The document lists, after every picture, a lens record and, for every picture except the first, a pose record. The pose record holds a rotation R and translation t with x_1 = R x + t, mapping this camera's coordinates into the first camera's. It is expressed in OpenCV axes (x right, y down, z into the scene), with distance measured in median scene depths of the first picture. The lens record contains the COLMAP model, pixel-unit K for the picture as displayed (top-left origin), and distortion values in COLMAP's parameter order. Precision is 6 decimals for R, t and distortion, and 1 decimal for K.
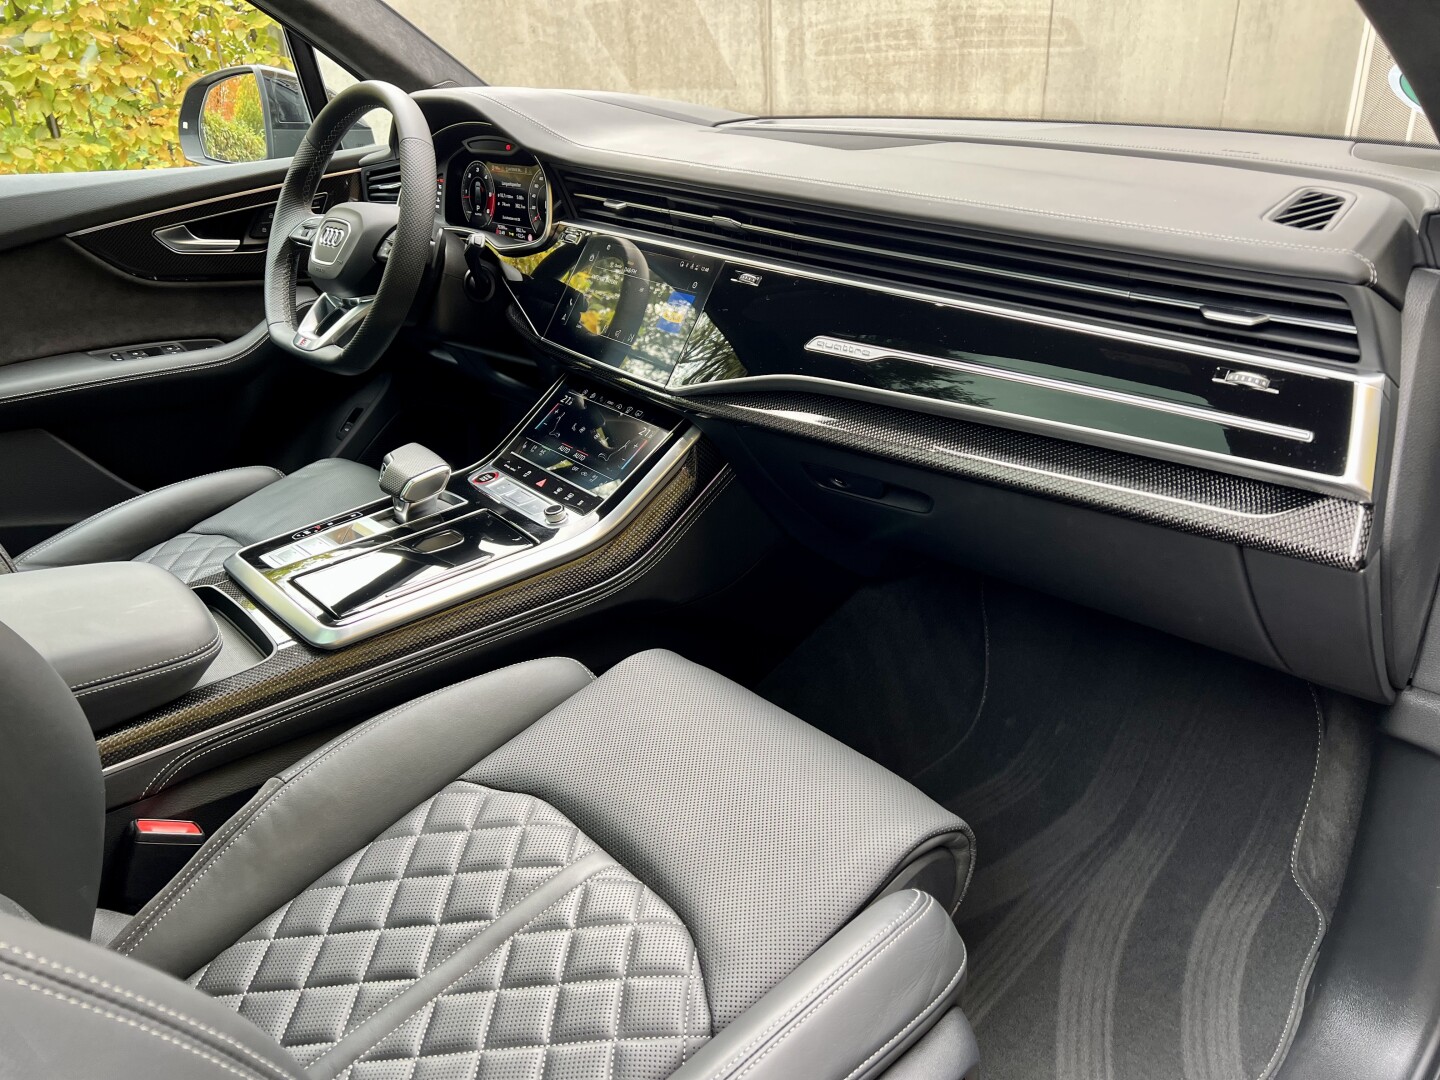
lens RADIAL K [[1090.3, 0, 730.4], [0, 1090.3, 547.0], [0, 0, 1]] dist [0.063658, -0.075272]
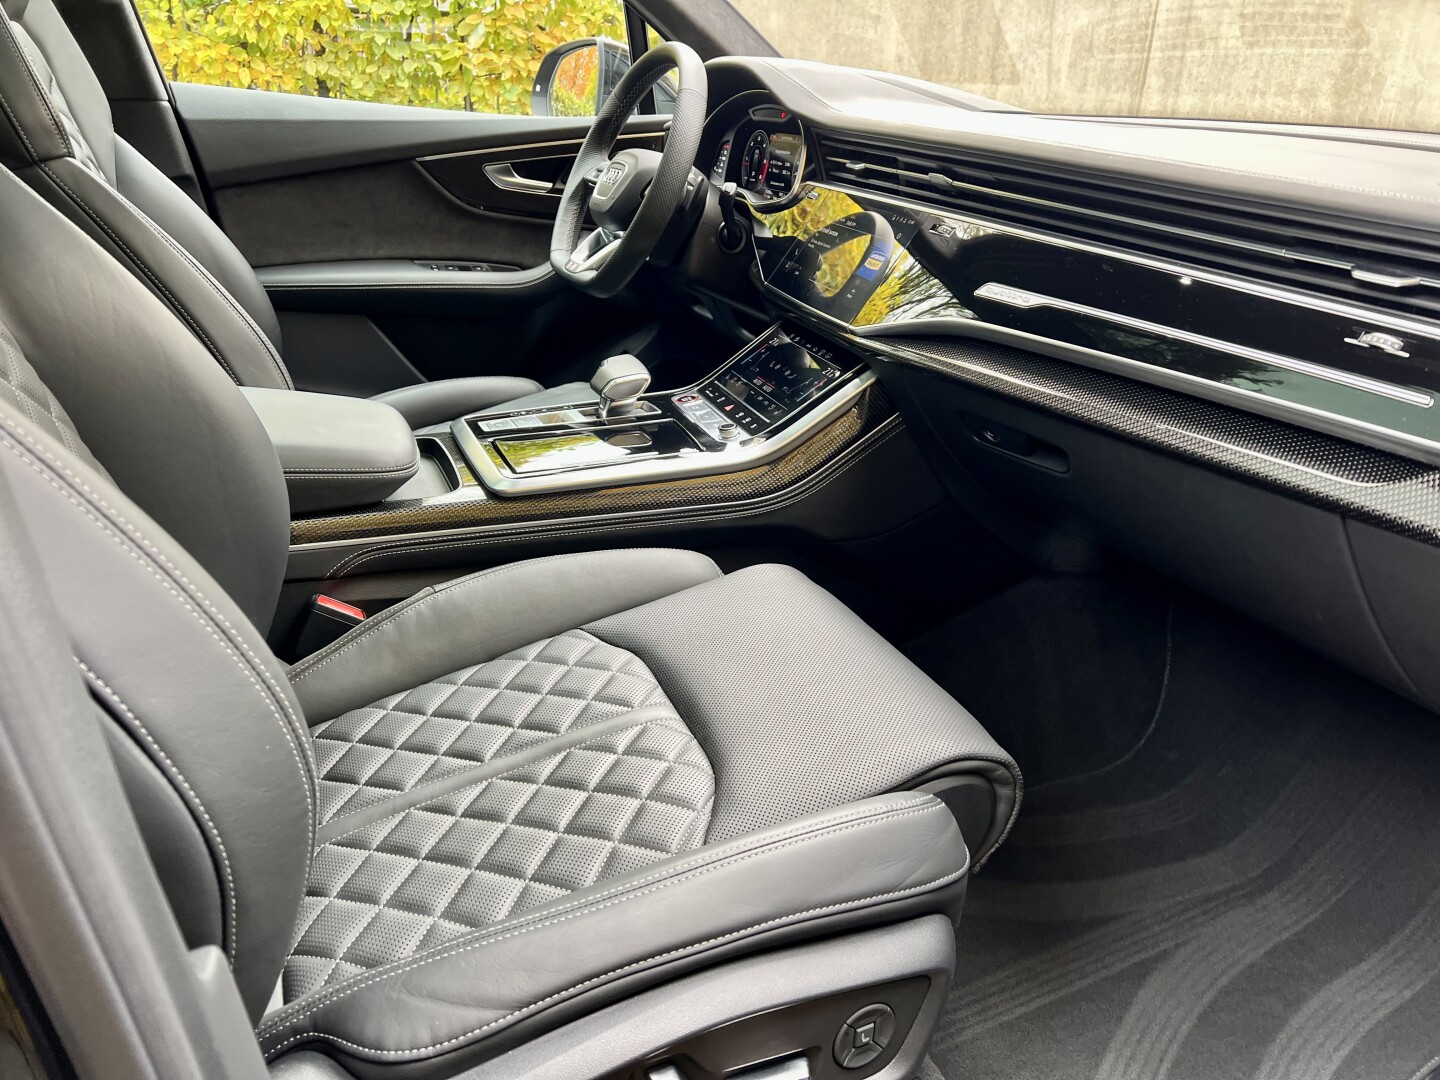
lens RADIAL K [[1088.0, 0, 726.0], [0, 1088.0, 535.0], [0, 0, 1]] dist [0.068278, -0.073826]
pose [[0.944258, 0.190001, -0.268844, 0.107717], [-0.201911, 0.979255, -0.017095, 0.066200], [0.260019, 0.070424, 0.963032, -0.020106]]
